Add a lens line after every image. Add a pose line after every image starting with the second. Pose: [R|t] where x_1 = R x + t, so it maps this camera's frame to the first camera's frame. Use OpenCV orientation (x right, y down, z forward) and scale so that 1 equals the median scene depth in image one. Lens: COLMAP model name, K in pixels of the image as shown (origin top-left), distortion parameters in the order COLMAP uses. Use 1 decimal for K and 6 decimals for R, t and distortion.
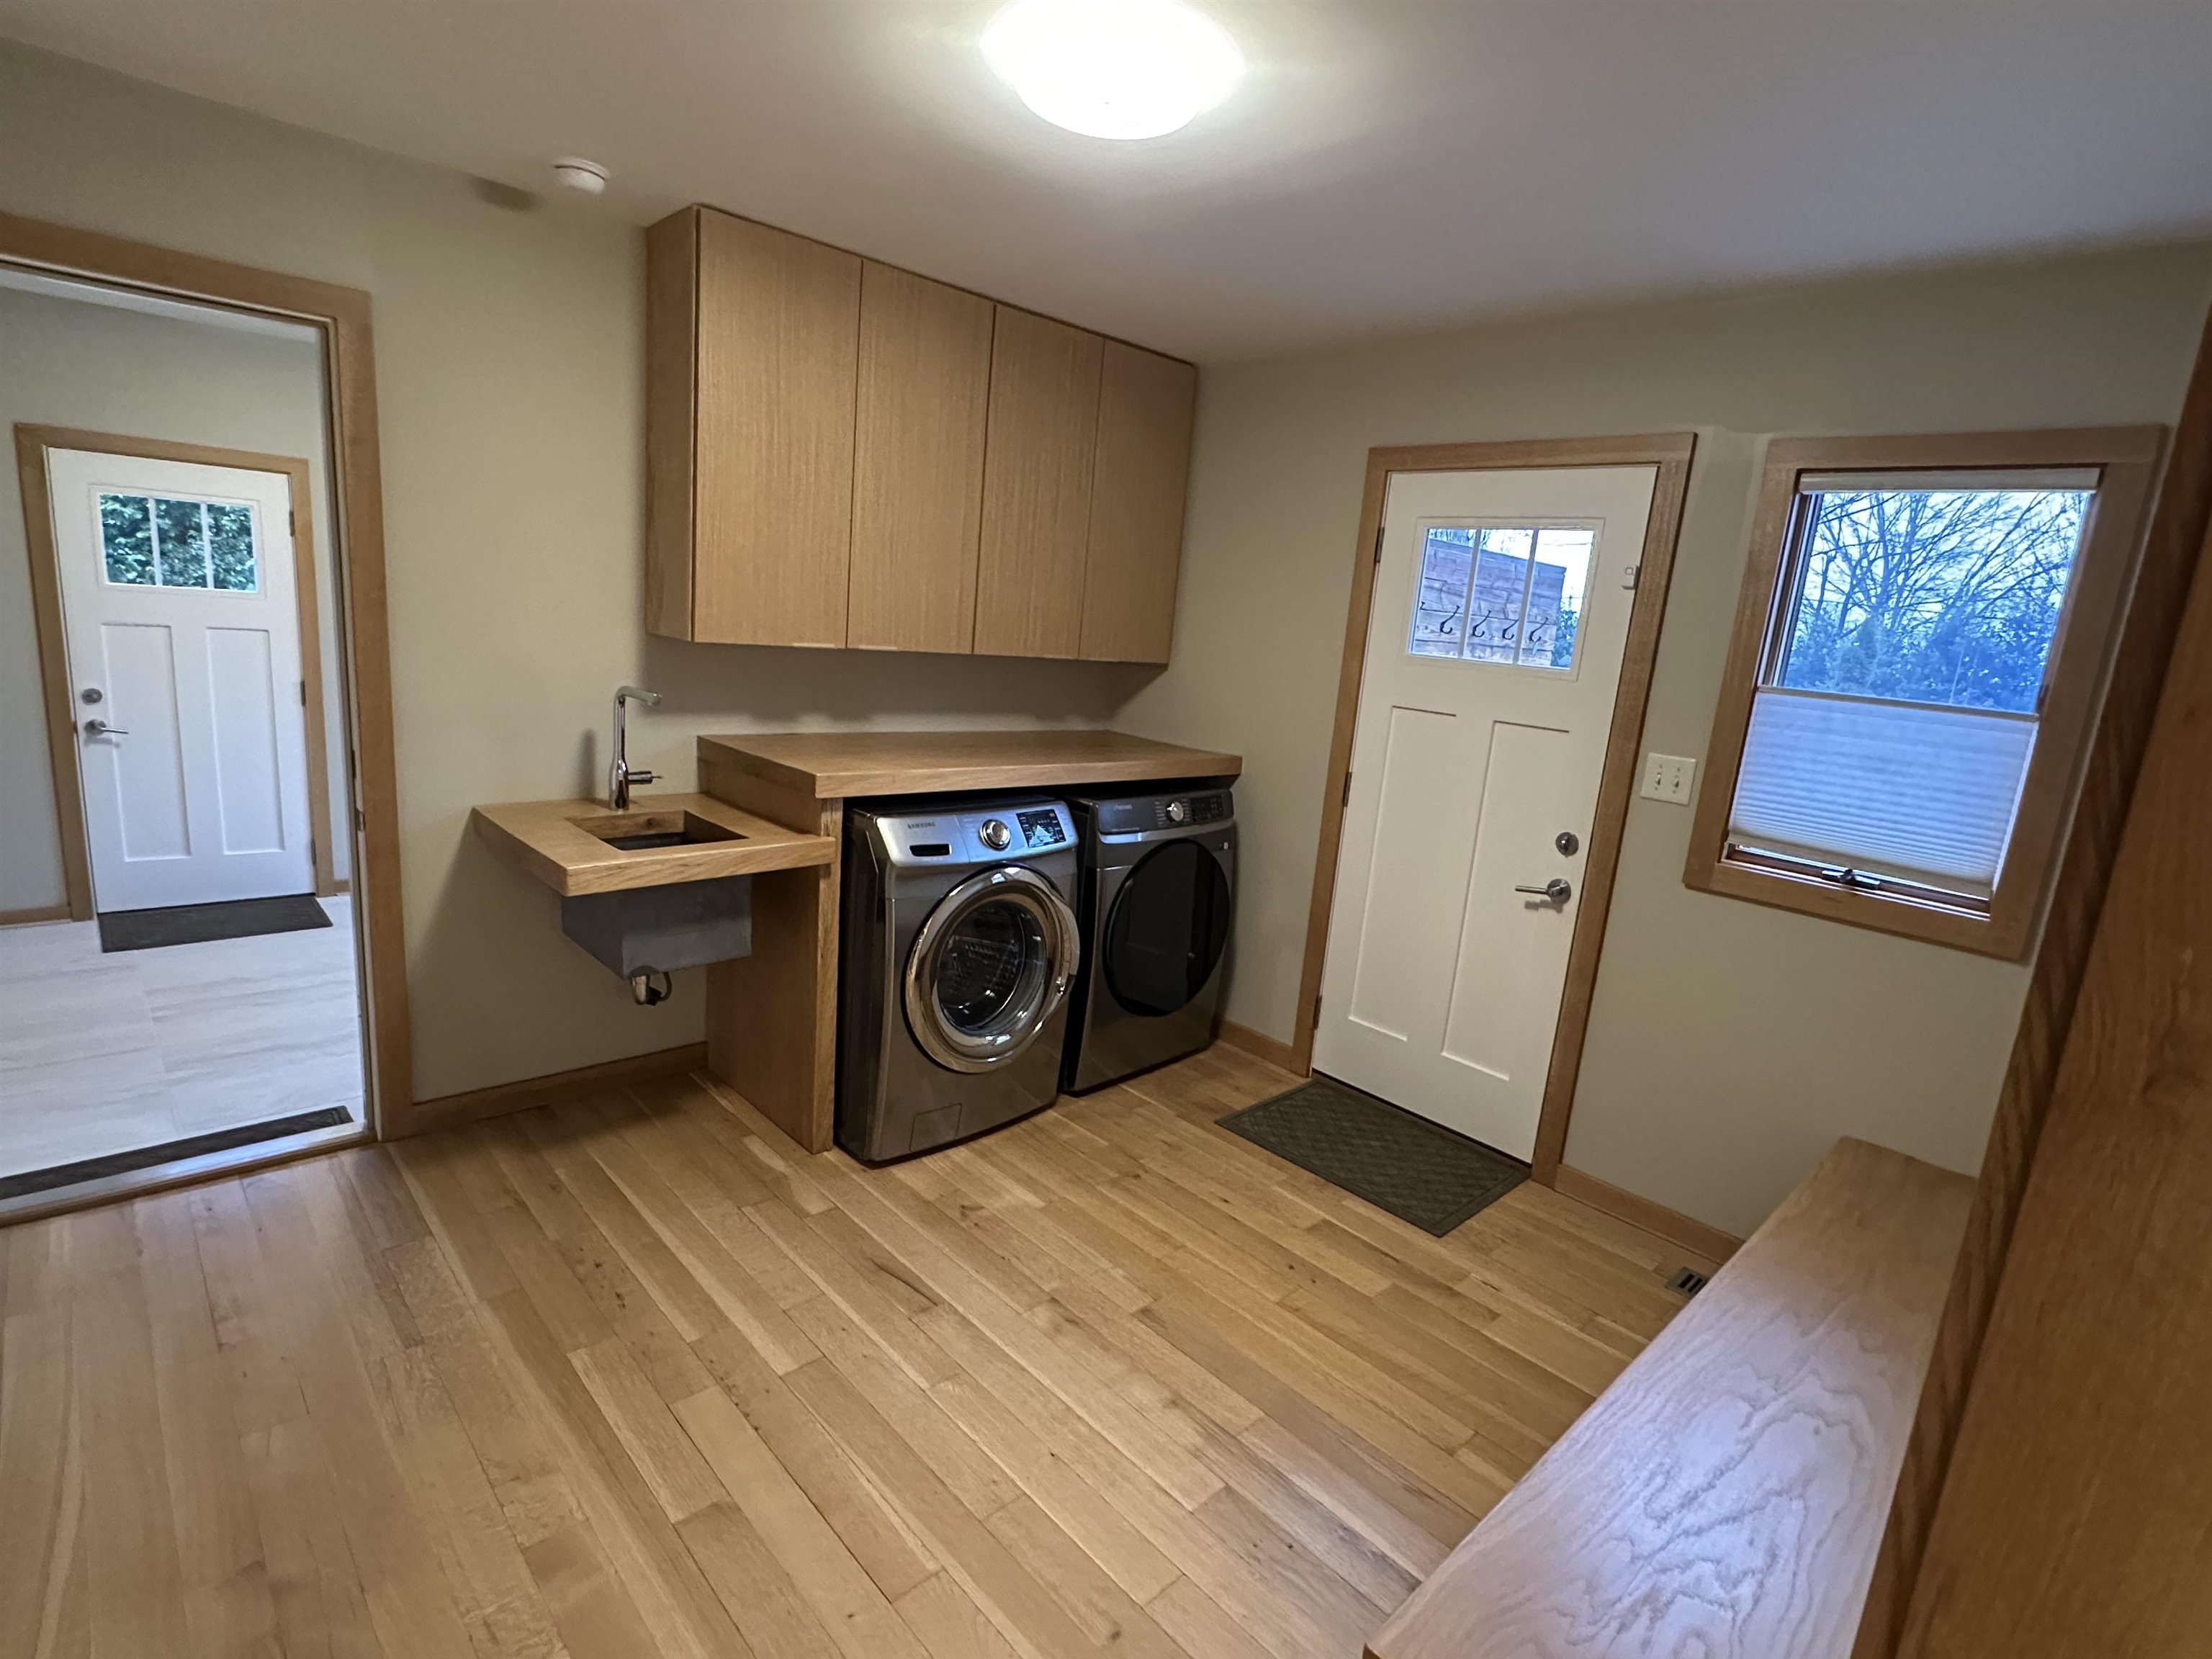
lens RADIAL K [[1110.9, 0, 1100.1], [0, 1110.9, 831.1], [0, 0, 1]] dist [0.004012, 0.000465]
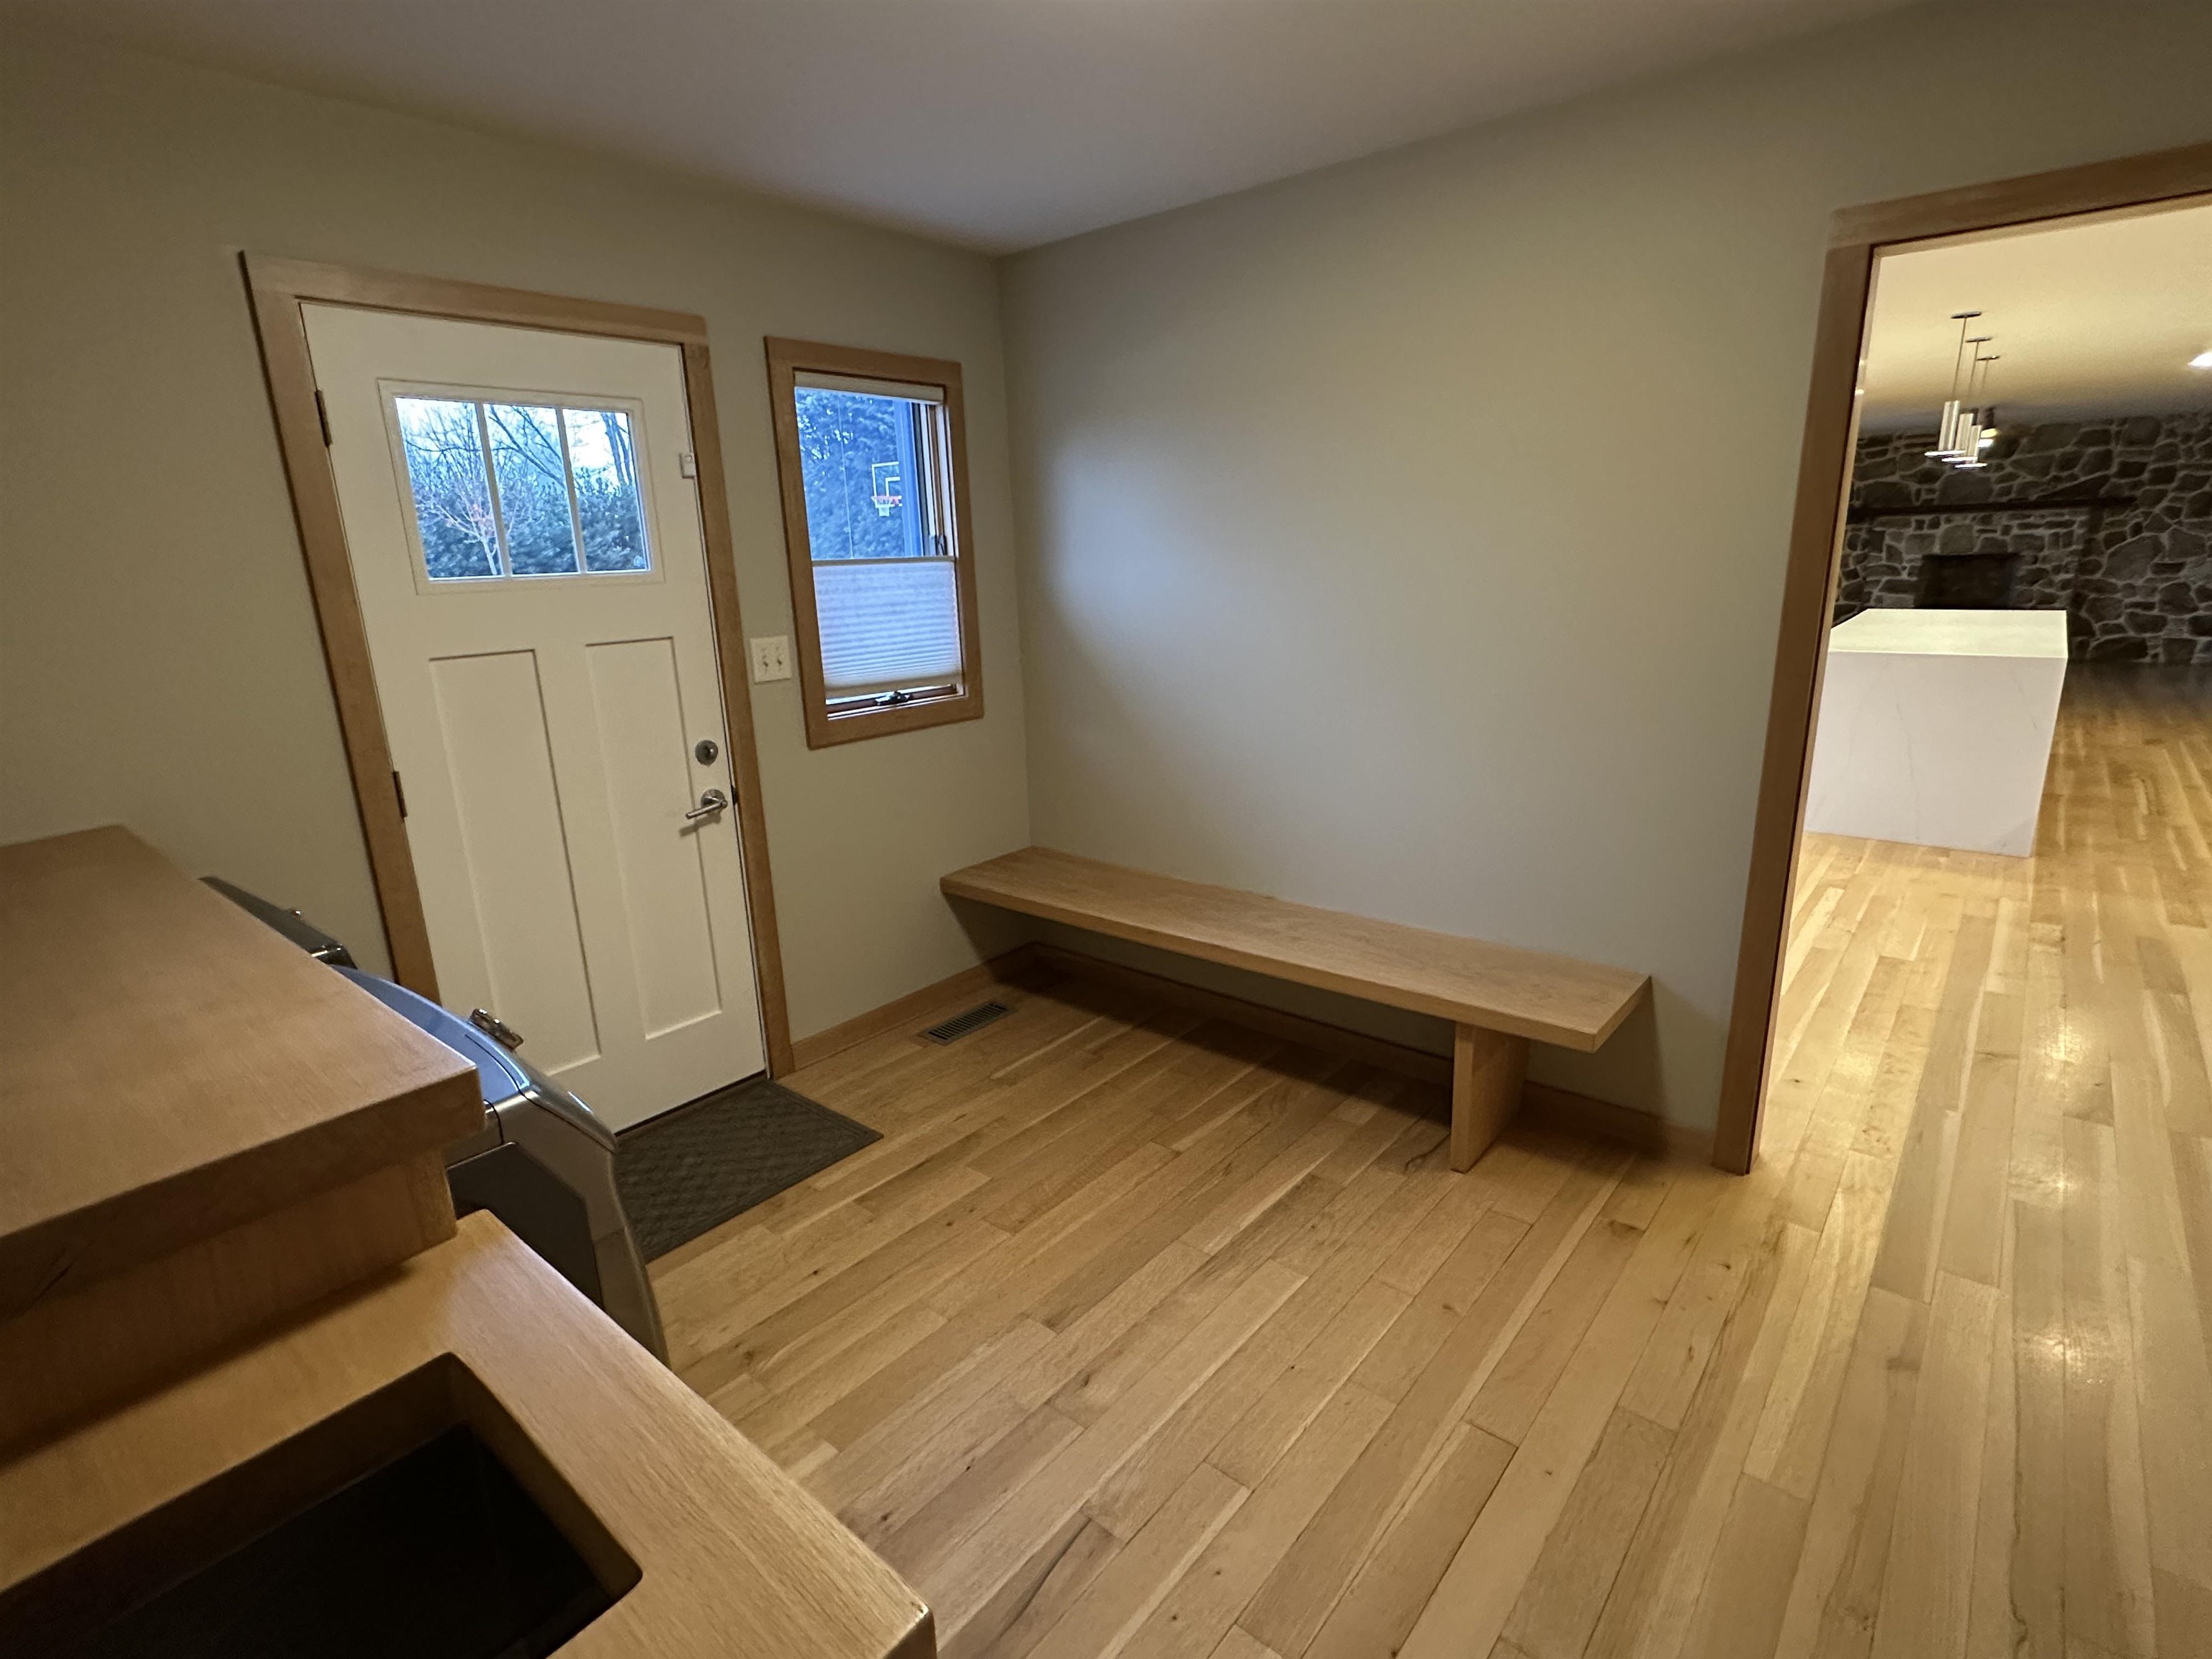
lens RADIAL K [[1110.9, 0, 1113.6], [0, 1110.9, 830.9], [0, 0, 1]] dist [0.004012, 0.000465]
pose [[-0.131525, -0.326334, 0.936059, -0.465476], [0.219405, 0.911261, 0.348518, -0.157326], [-0.966728, 0.251215, -0.048254, 0.622458]]
